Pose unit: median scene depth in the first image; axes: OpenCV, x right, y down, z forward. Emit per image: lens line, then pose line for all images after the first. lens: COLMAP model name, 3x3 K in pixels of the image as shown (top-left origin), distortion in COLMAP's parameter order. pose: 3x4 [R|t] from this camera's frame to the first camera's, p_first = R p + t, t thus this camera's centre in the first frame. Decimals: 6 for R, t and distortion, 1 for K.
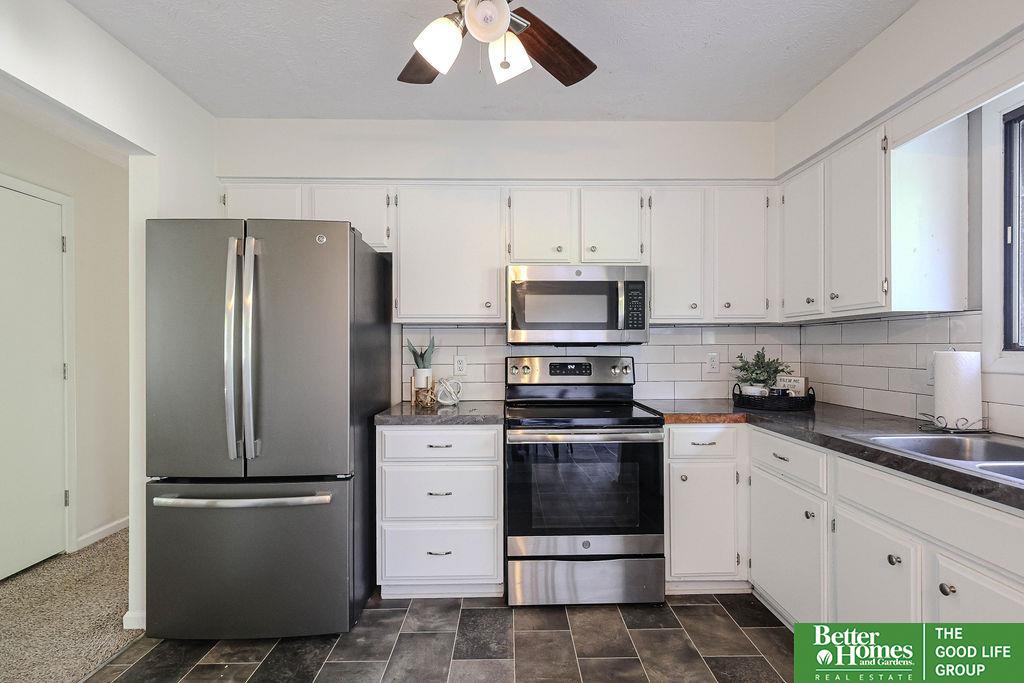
lens RADIAL K [[500.4, 0, 514.0], [0, 500.4, 350.1], [0, 0, 1]] dist [0.002026, 0.000300]
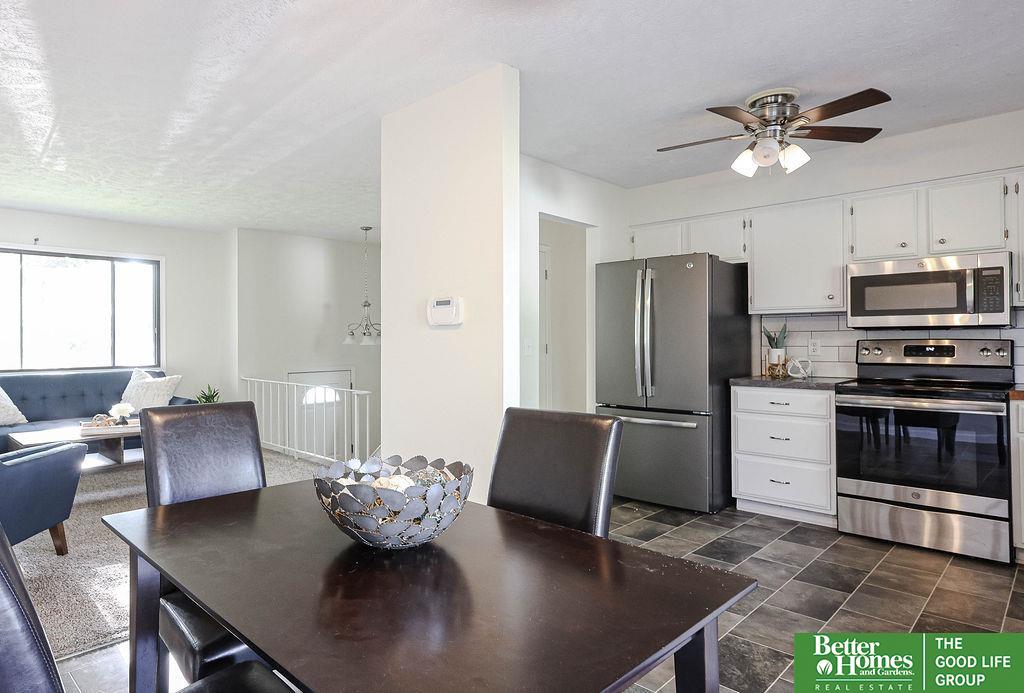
lens RADIAL K [[594.1, 0, 427.0], [0, 594.1, 333.0], [0, 0, 1]] dist [0.001268, -0.000105]
pose [[0.663705, -0.009955, -0.747929, 0.400707], [-0.001683, 0.999889, -0.014802, 0.022433], [0.747993, 0.011084, 0.663614, -0.749512]]
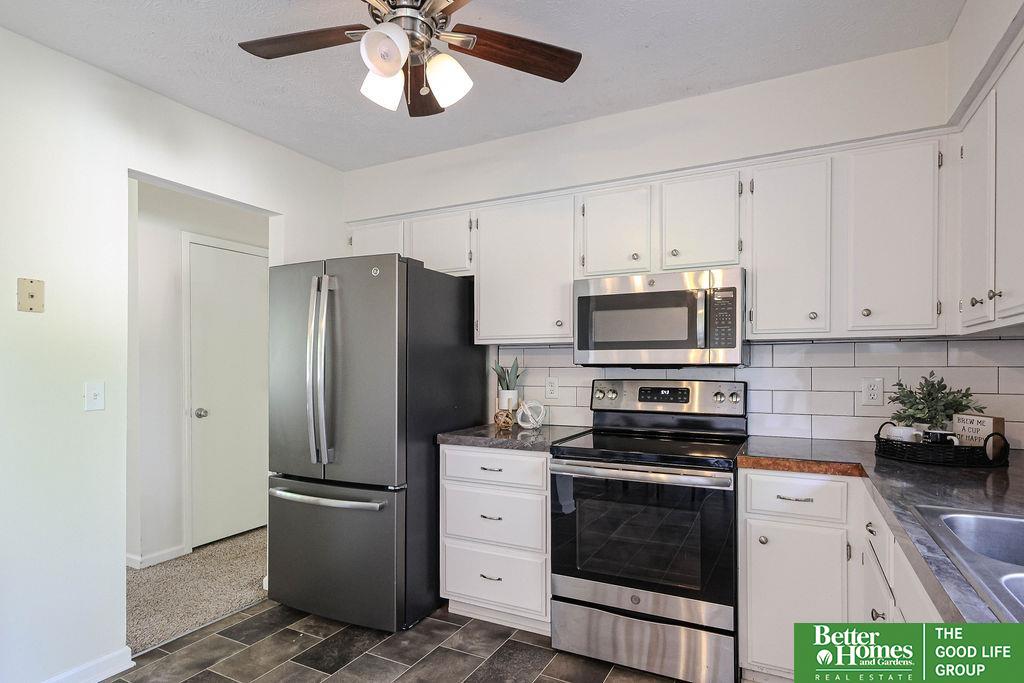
lens RADIAL K [[545.3, 0, 513.2], [0, 545.3, 367.5], [0, 0, 1]] dist [0.001642, 0.000214]
pose [[0.879090, 0.004107, -0.476637, 0.373518], [-0.004227, 0.999991, 0.000821, -0.009501], [0.476636, 0.001293, 0.879100, 0.069113]]
